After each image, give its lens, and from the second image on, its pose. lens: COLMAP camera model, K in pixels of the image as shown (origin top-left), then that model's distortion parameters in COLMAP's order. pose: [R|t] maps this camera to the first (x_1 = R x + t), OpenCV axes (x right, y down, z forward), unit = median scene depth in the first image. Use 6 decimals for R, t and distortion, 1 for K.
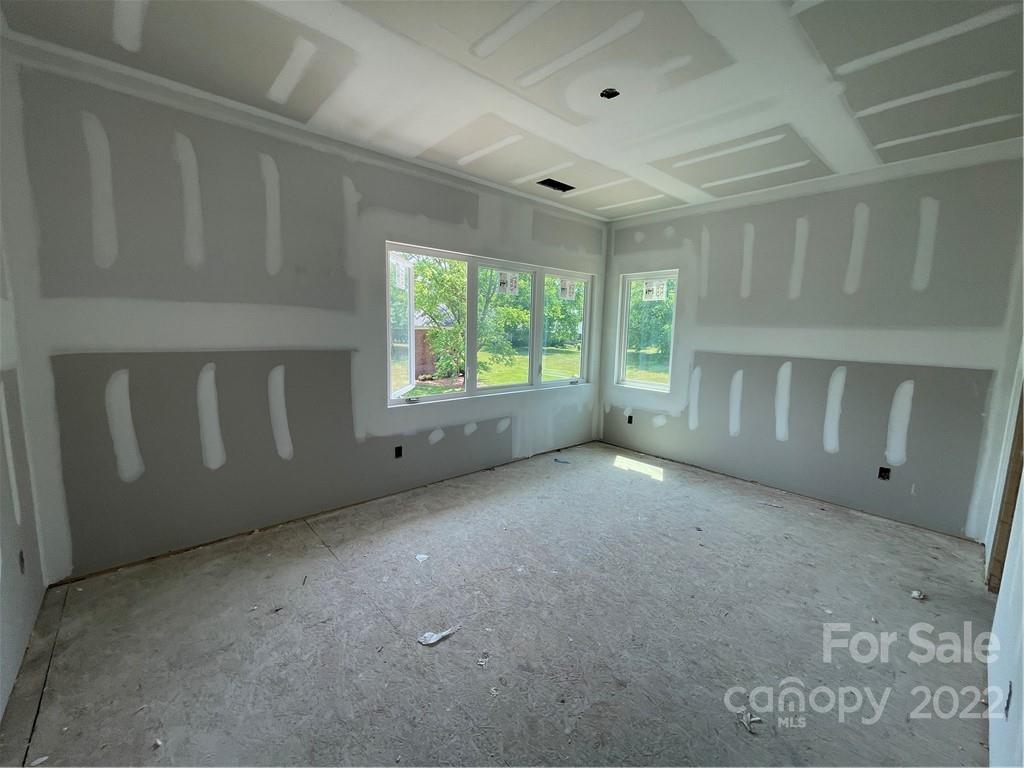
lens RADIAL K [[418.8, 0, 510.4], [0, 418.8, 382.3], [0, 0, 1]] dist [0.001171, 0.000073]
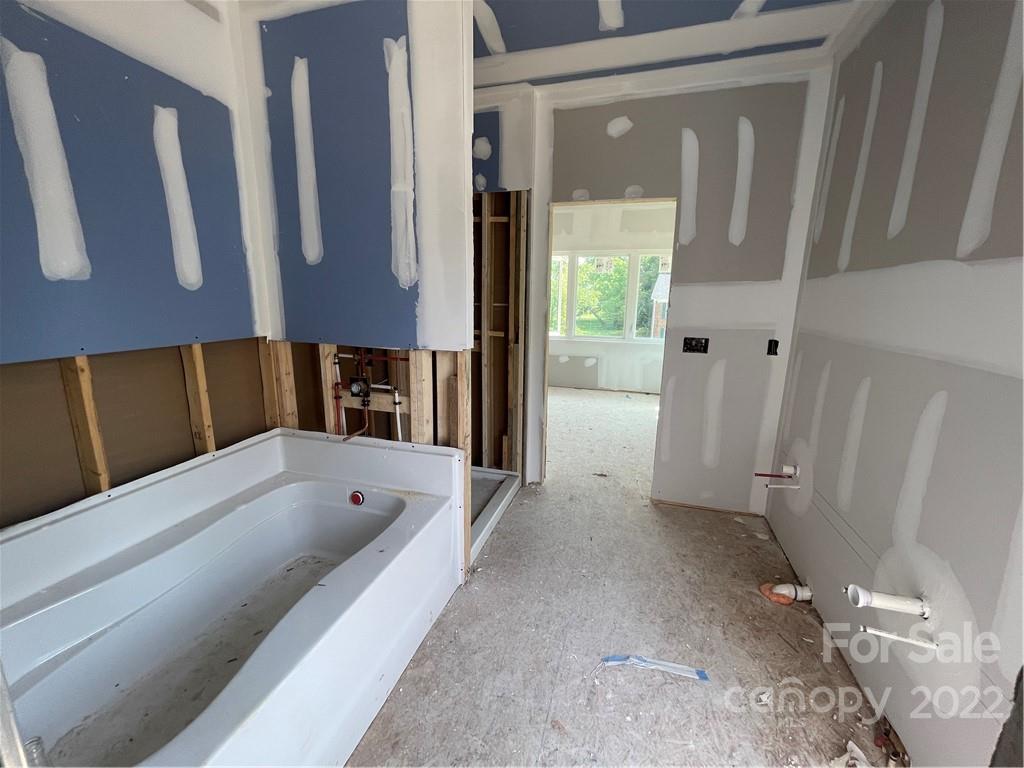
lens RADIAL K [[418.8, 0, 510.4], [0, 418.8, 382.3], [0, 0, 1]] dist [0.001171, 0.000073]
pose [[0.519180, 0.159733, -0.839606, 1.473212], [-0.113912, 0.986548, 0.117250, 0.041441], [0.847040, 0.034767, 0.530391, -0.042539]]
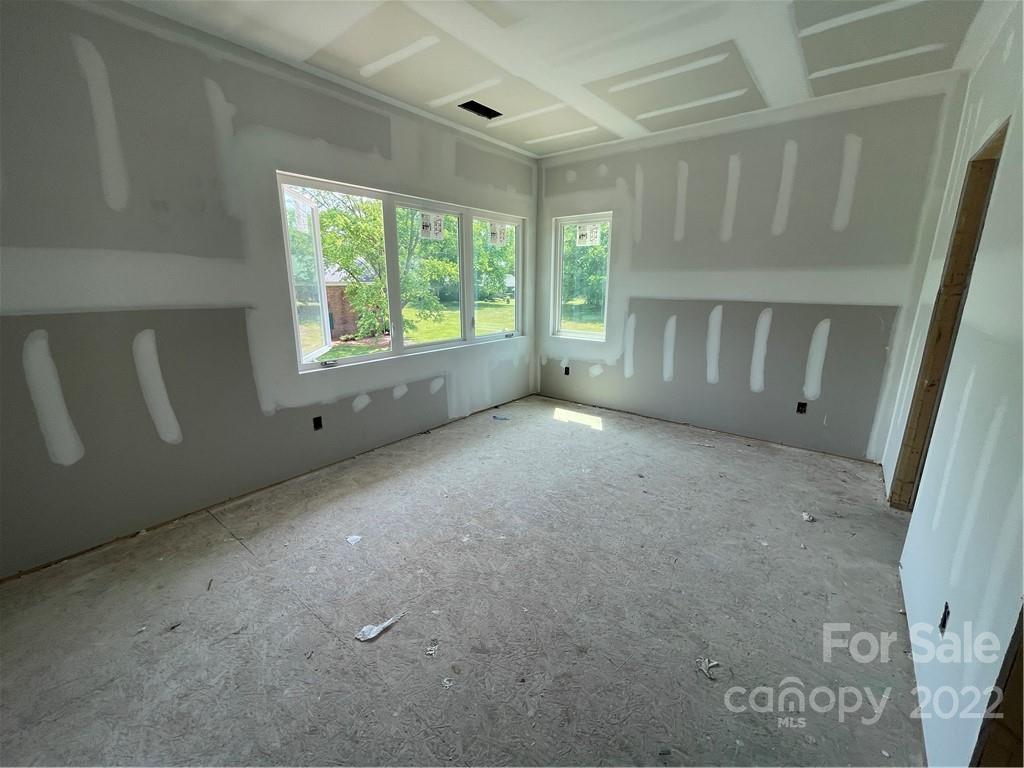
lens RADIAL K [[419.7, 0, 516.1], [0, 419.7, 382.2], [0, 0, 1]] dist [-0.001495, -0.000216]
pose [[0.983203, -0.062336, 0.171538, -0.003784], [0.043770, 0.992972, 0.109963, 0.002251], [-0.177187, -0.100607, 0.979021, 0.080871]]
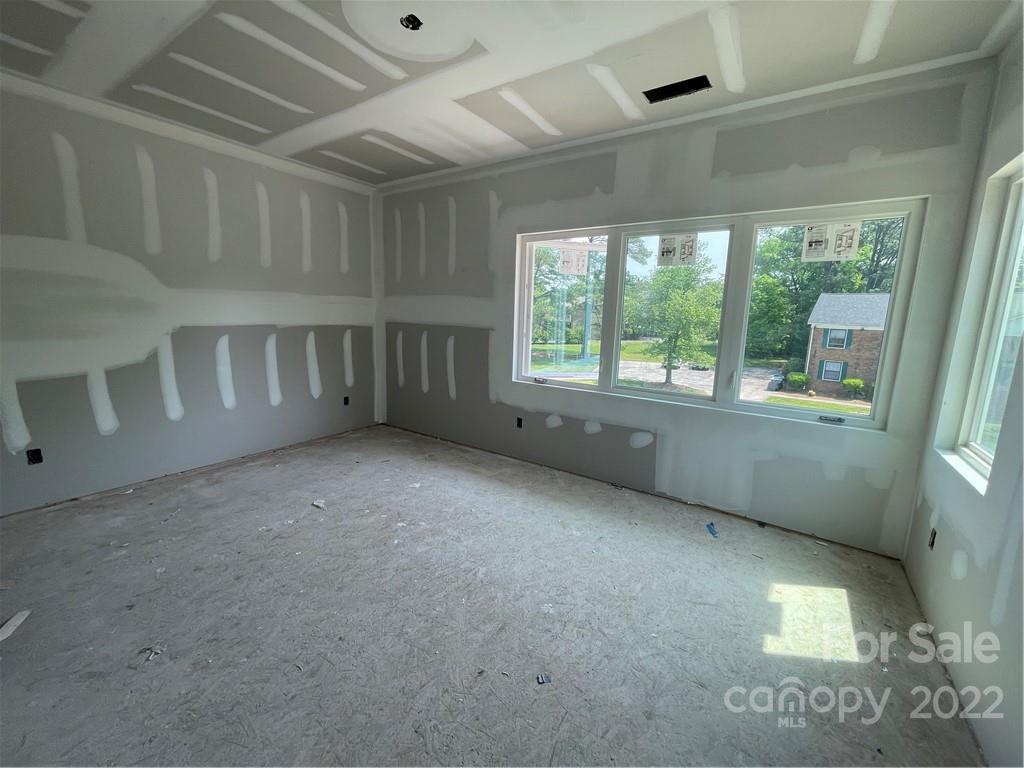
lens RADIAL K [[414.2, 0, 513.6], [0, 414.2, 380.7], [0, 0, 1]] dist [-0.000087, 0.000162]
pose [[0.245331, 0.143963, -0.958690, 0.853808], [-0.151709, 0.982429, 0.108705, -0.068519], [0.957495, 0.118773, 0.262861, 0.753313]]
